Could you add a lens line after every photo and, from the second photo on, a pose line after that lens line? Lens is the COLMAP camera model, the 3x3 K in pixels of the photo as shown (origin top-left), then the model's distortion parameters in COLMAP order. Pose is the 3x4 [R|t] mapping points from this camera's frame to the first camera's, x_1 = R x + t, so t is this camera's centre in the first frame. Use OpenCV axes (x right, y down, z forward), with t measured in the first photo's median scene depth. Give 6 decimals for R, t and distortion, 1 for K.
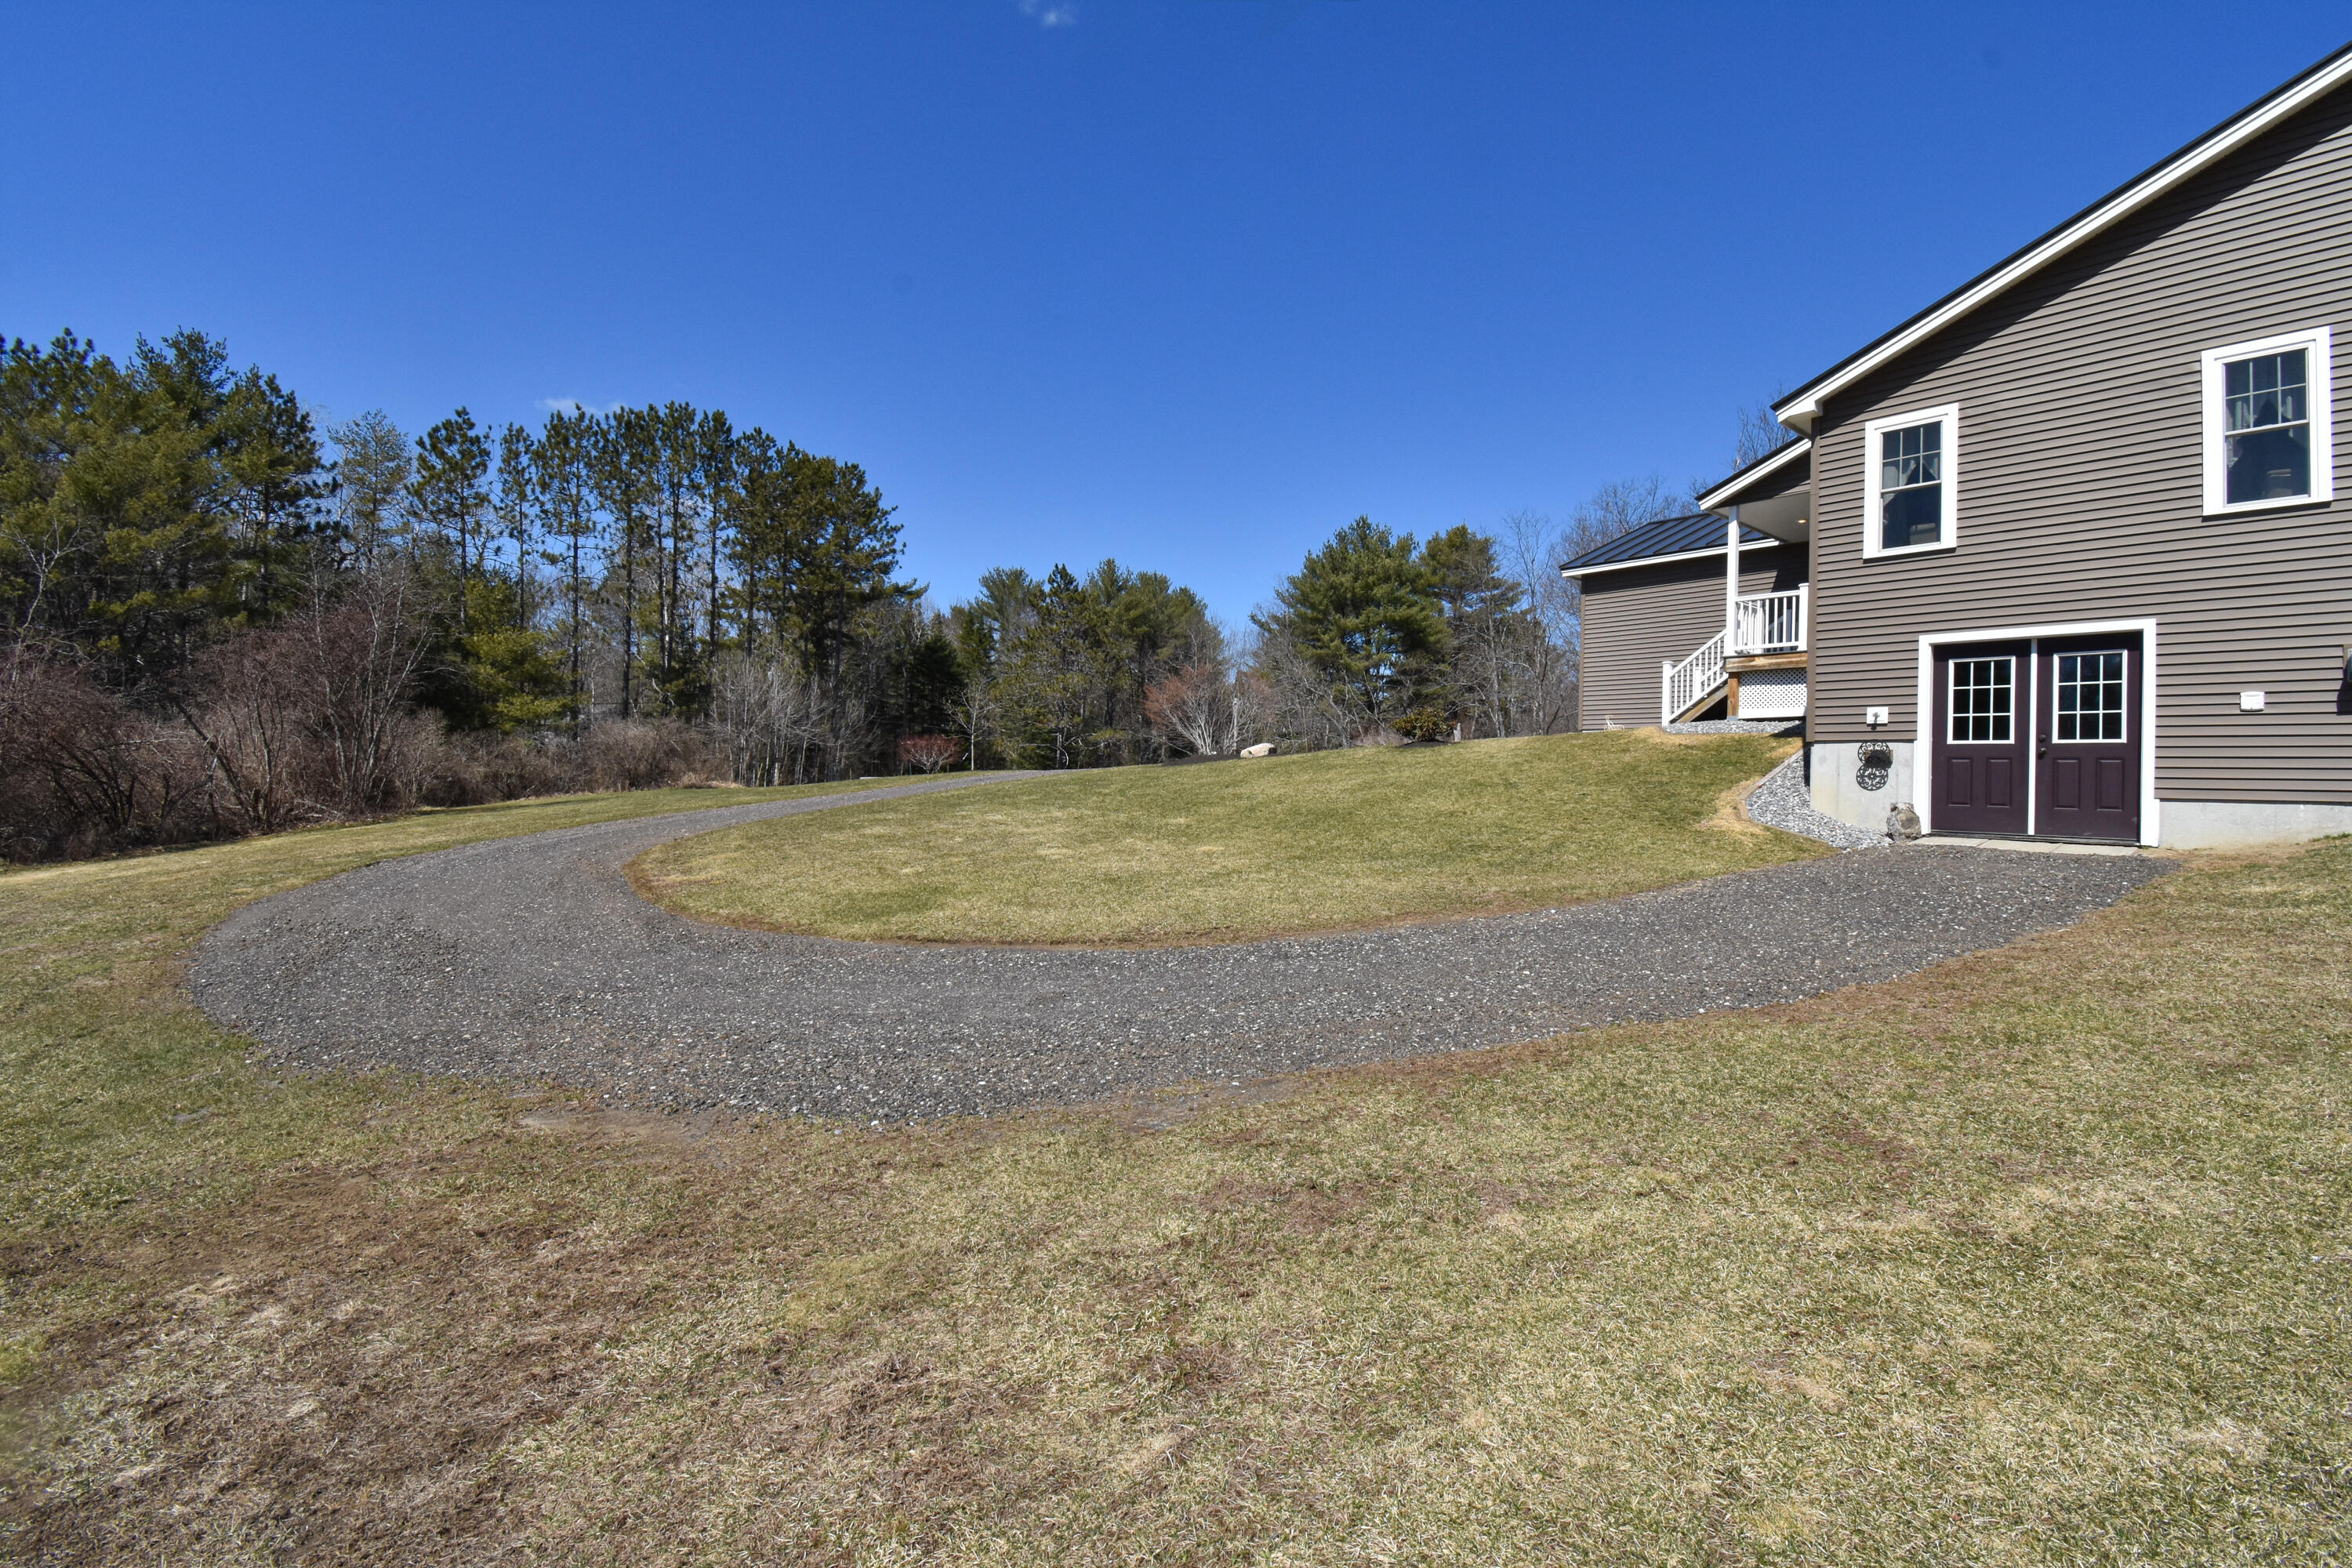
lens RADIAL K [[1046.6, 0, 1181.5], [0, 1046.6, 781.4], [0, 0, 1]] dist [0.004658, -0.000507]
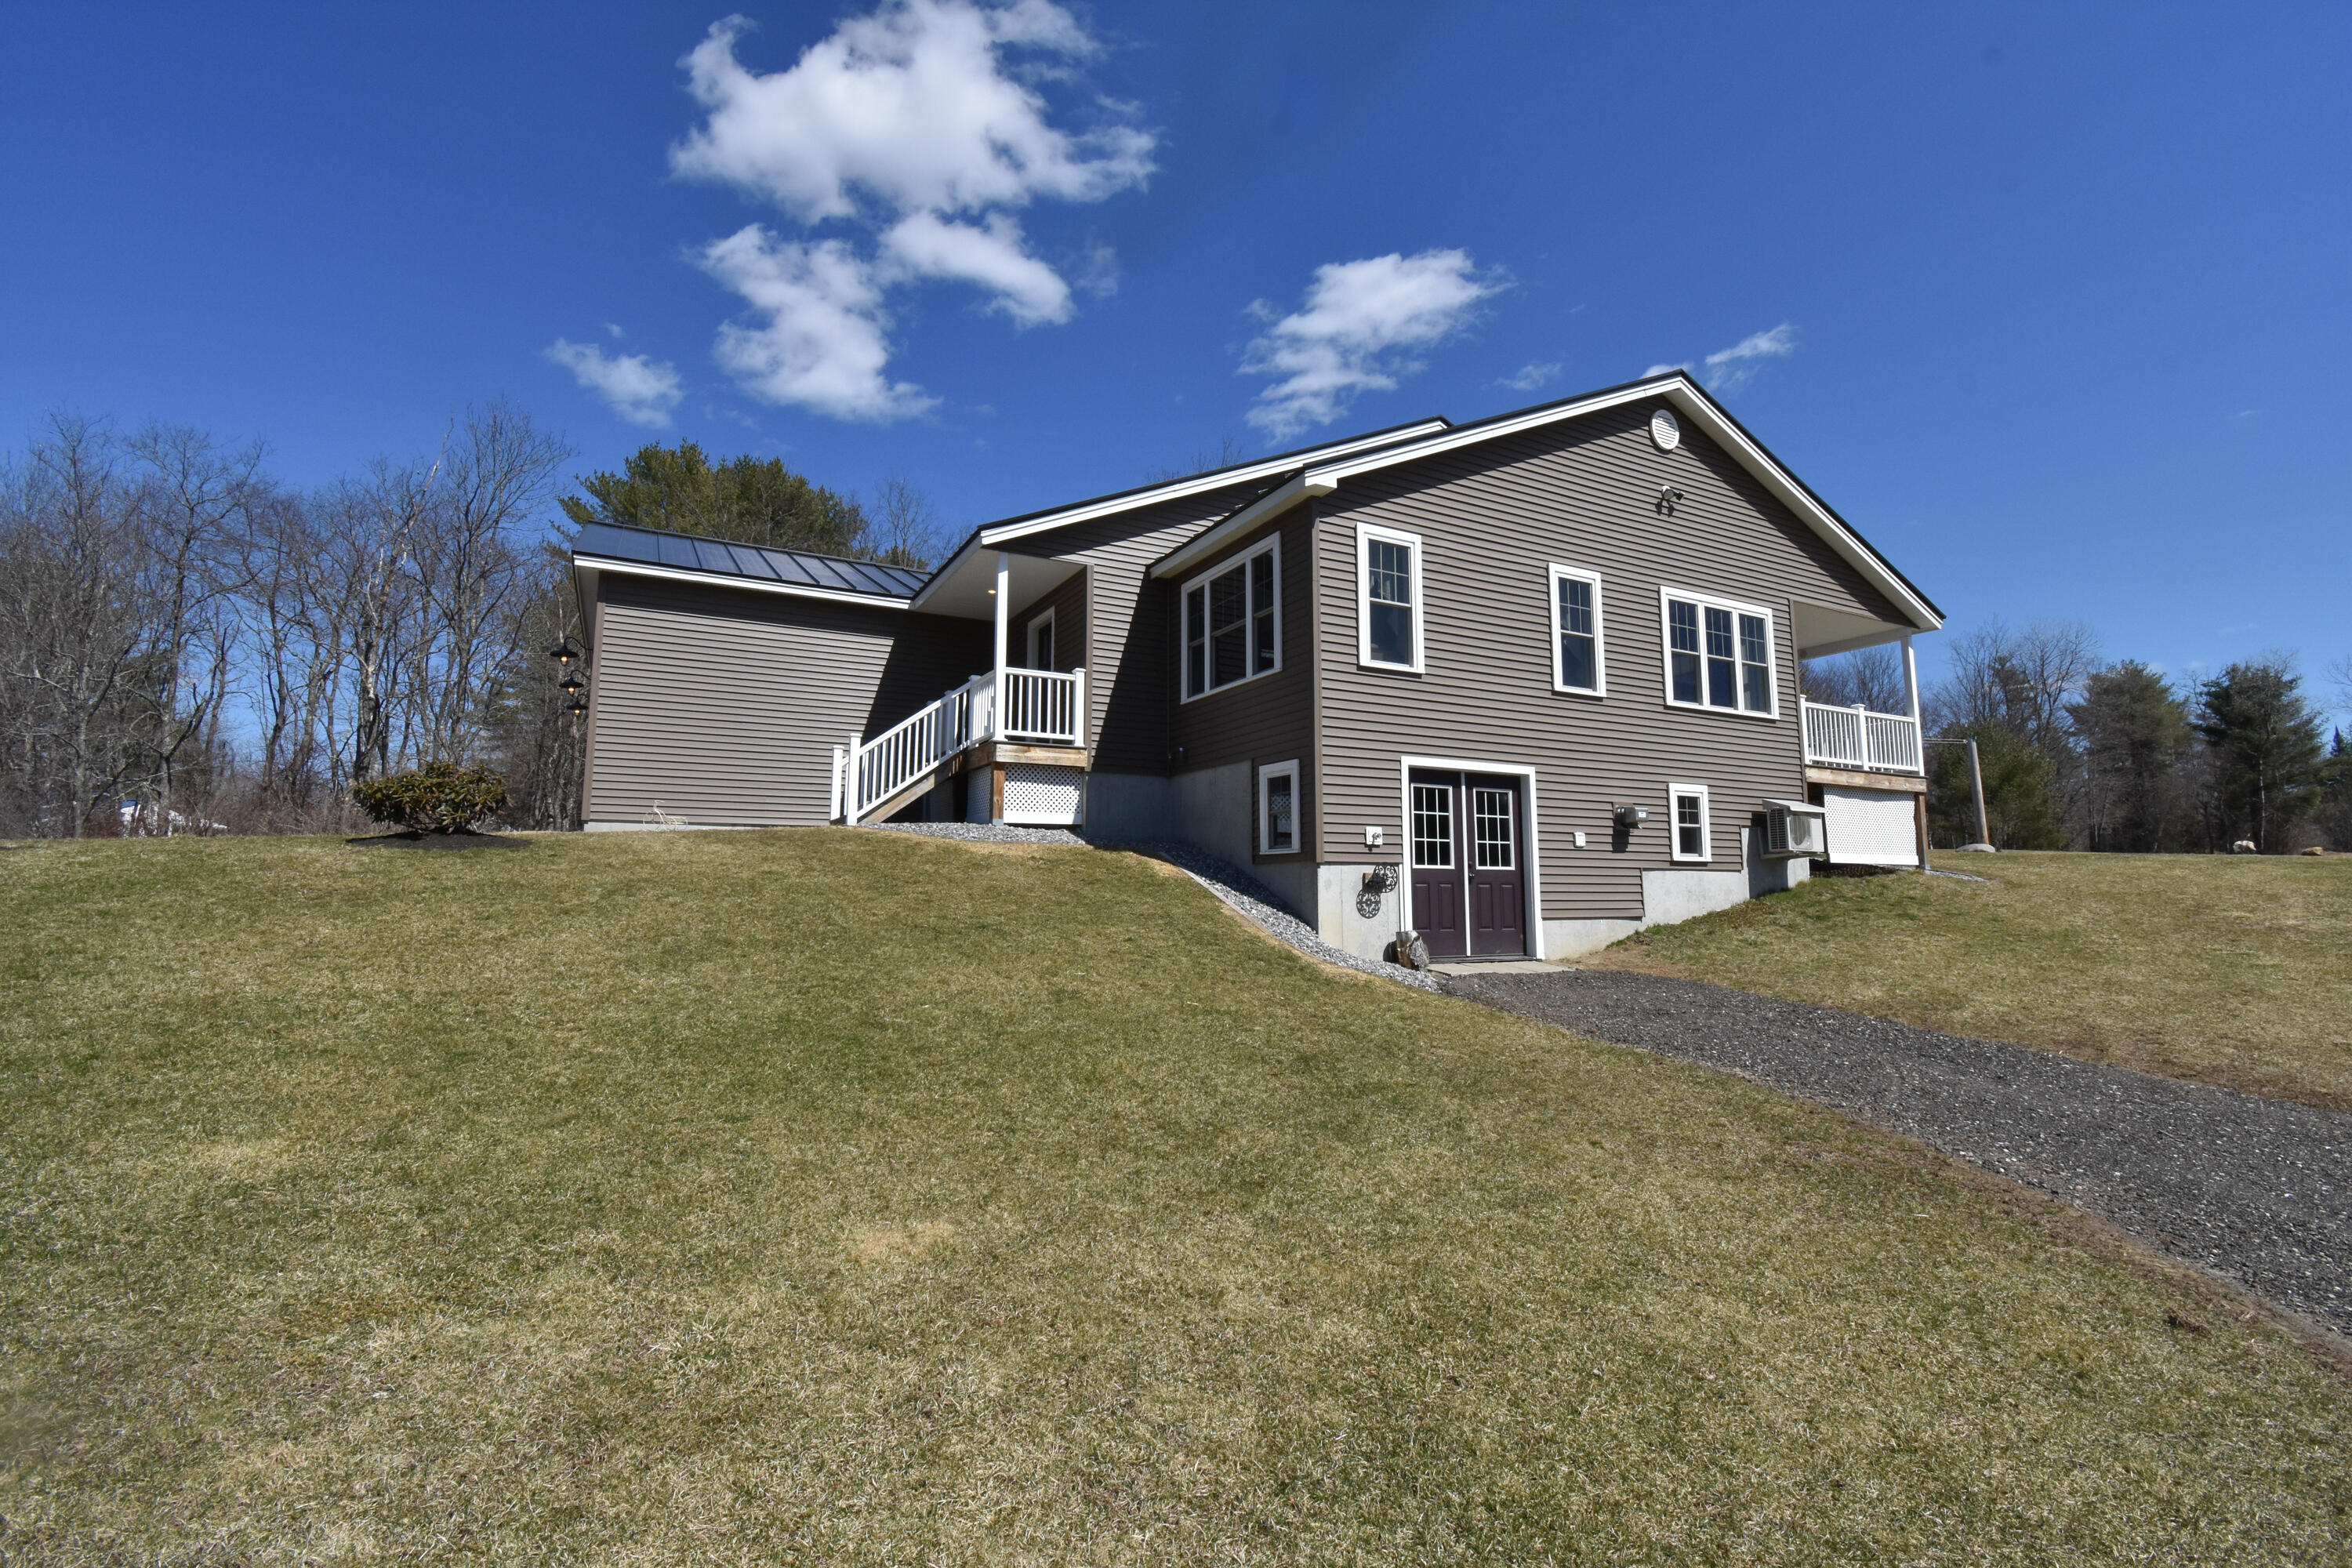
lens RADIAL K [[1046.6, 0, 1178.4], [0, 1046.6, 780.8], [0, 0, 1]] dist [0.004658, -0.000507]
pose [[0.192515, 0.078805, 0.978125, -0.289331], [0.005059, 0.996677, -0.081295, -0.039219], [-0.981281, 0.020599, 0.191477, 1.044426]]
